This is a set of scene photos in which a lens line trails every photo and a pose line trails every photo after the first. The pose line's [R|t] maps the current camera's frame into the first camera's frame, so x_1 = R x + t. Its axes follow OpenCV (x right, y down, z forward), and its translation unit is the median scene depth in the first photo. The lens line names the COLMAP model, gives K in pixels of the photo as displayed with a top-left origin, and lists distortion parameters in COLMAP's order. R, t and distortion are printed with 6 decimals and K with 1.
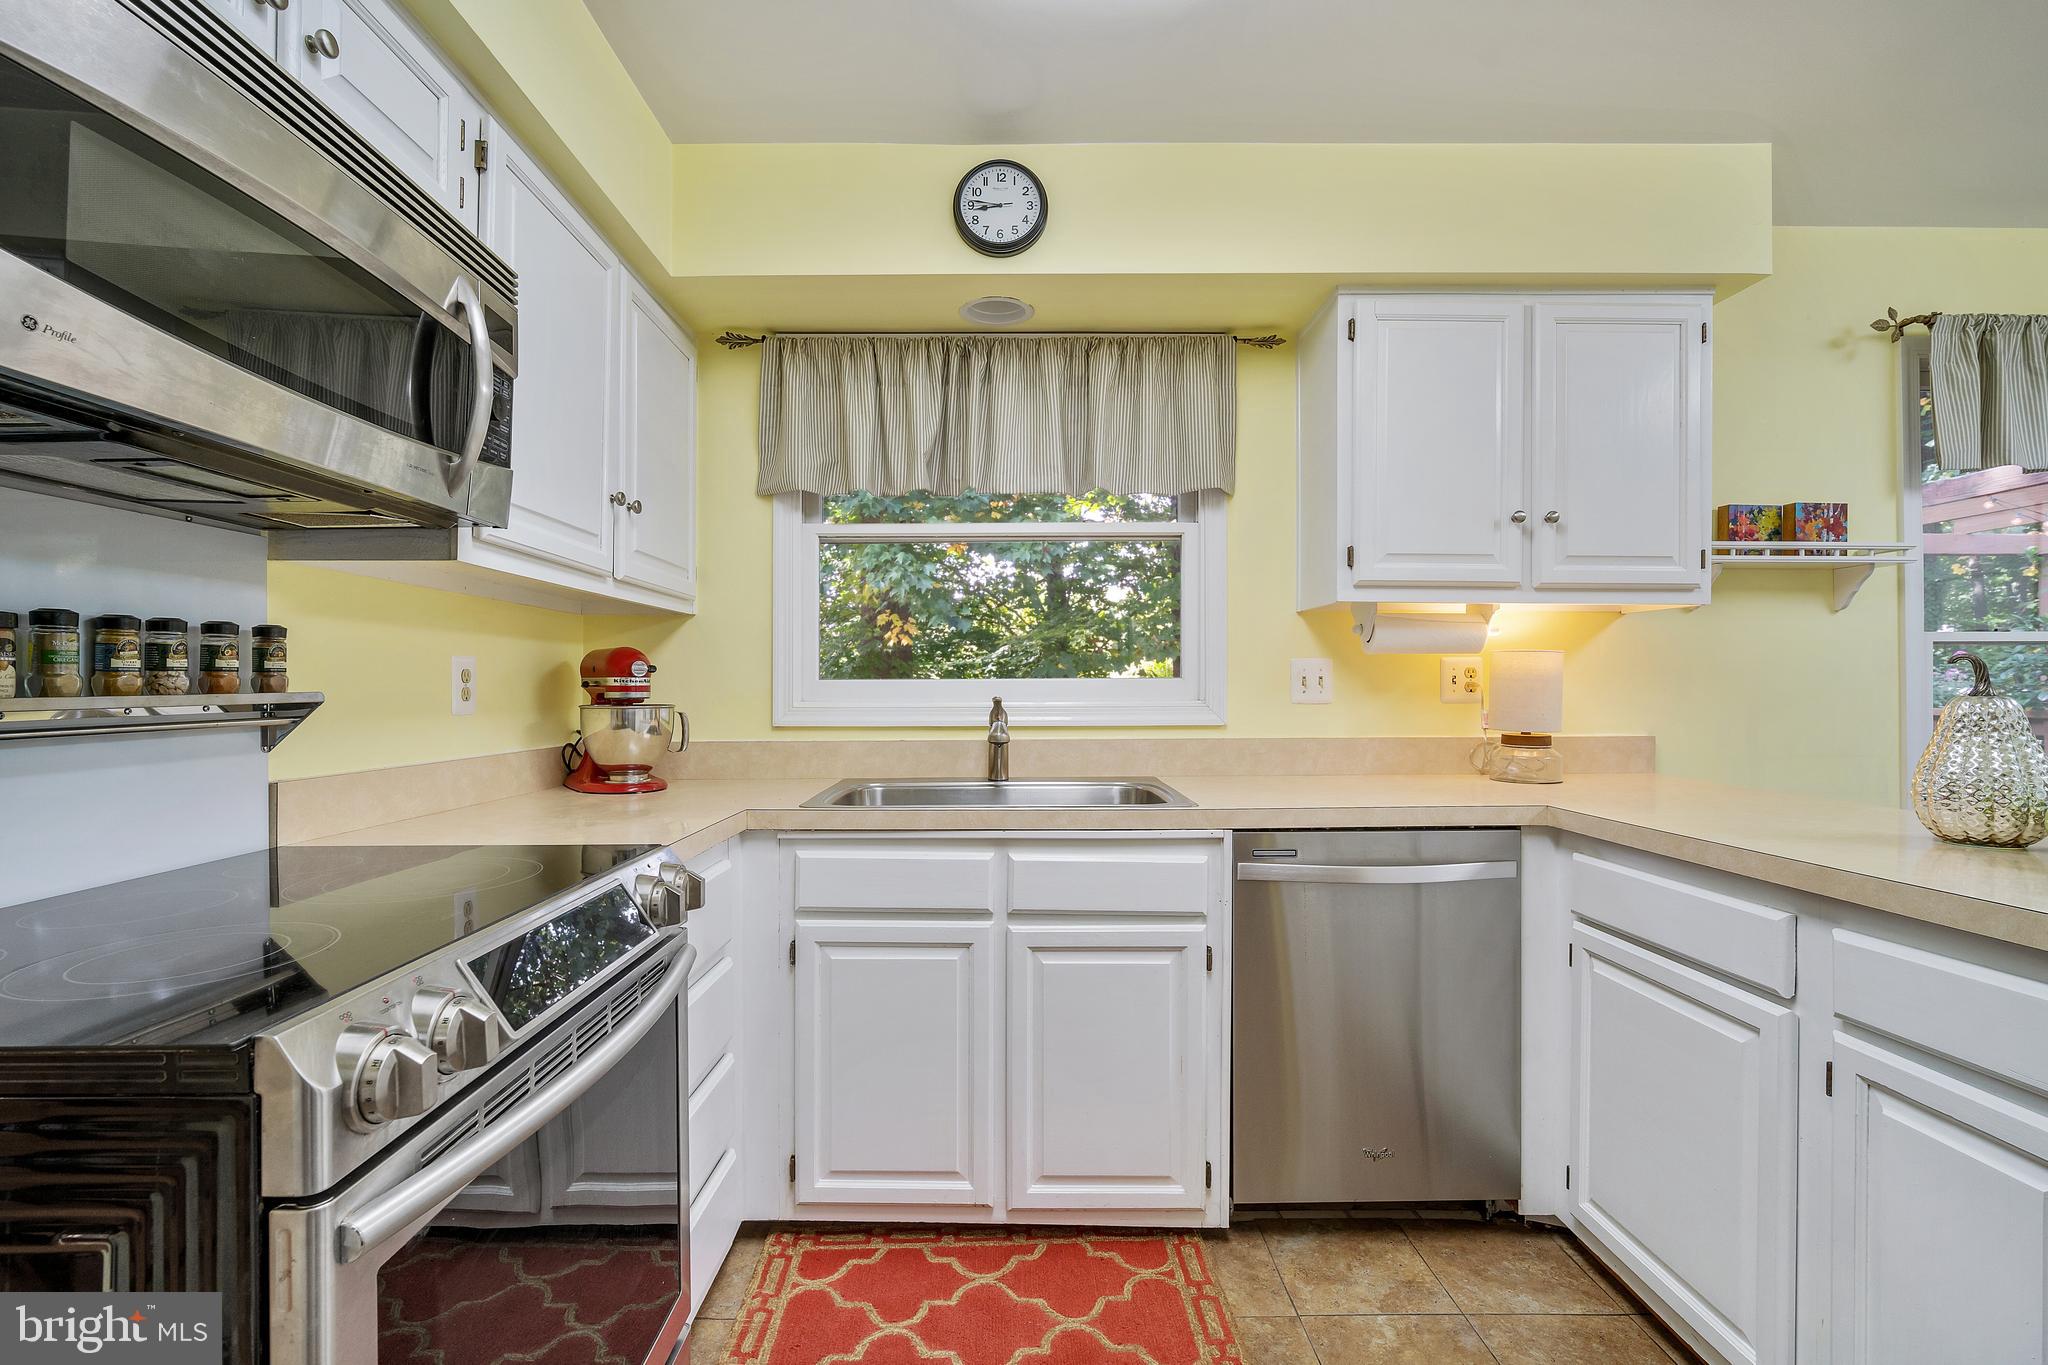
lens RADIAL K [[899.3, 0, 1000.3], [0, 899.3, 686.3], [0, 0, 1]] dist [-0.016029, 0.003388]
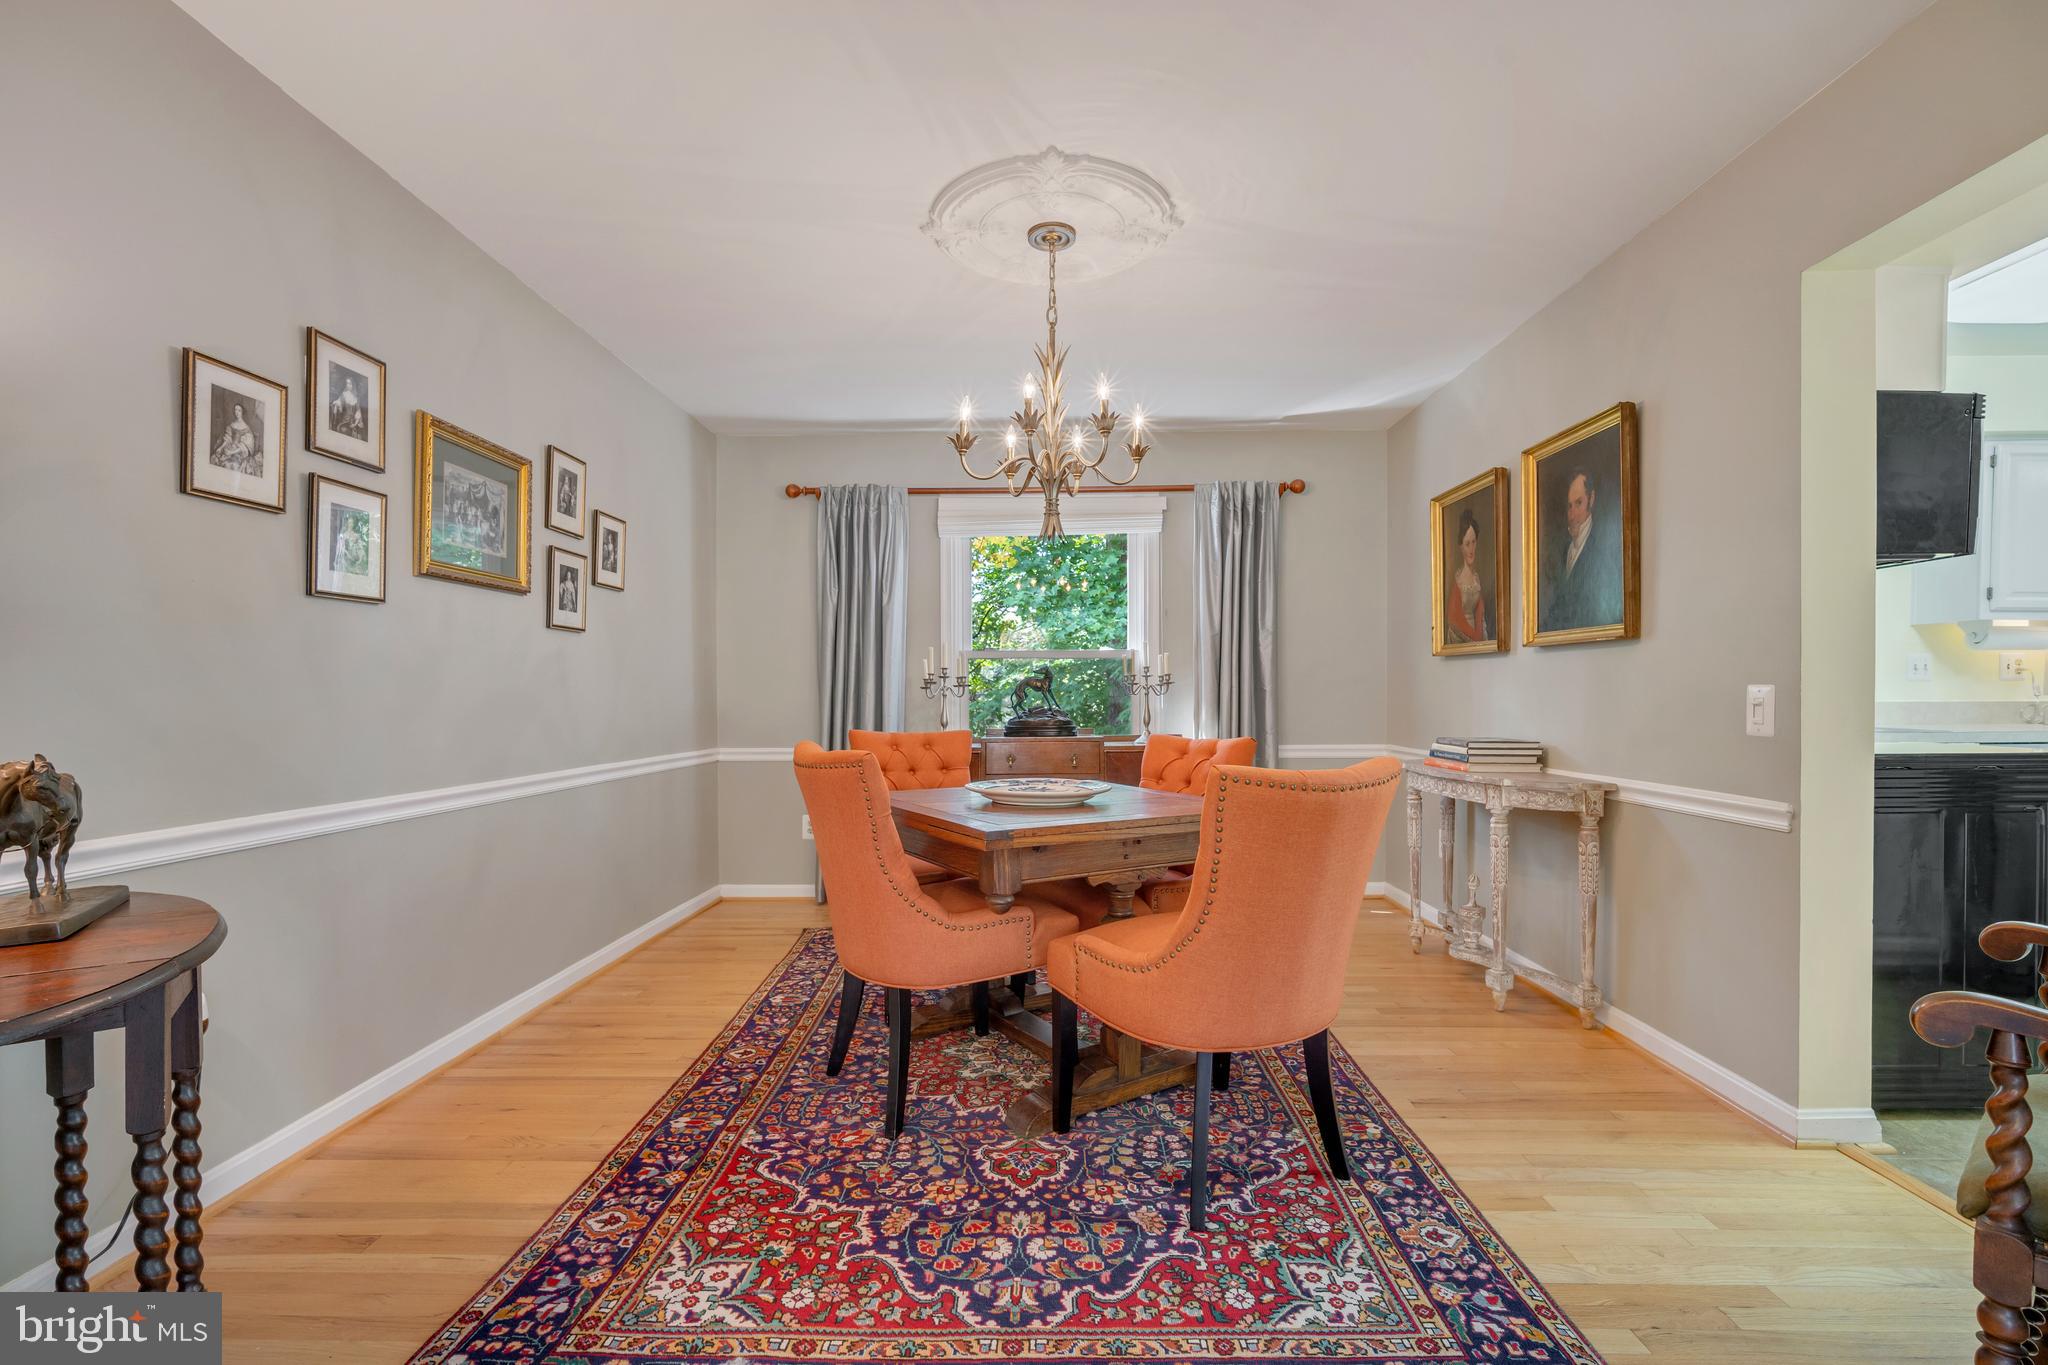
lens RADIAL K [[899.3, 0, 1036.3], [0, 899.3, 708.4], [0, 0, 1]] dist [-0.016029, 0.003388]
pose [[0.999698, 0.001856, -0.024507, -1.428993], [-0.001361, 0.999795, 0.020194, 0.045376], [0.024540, -0.020155, 0.999496, -0.770621]]
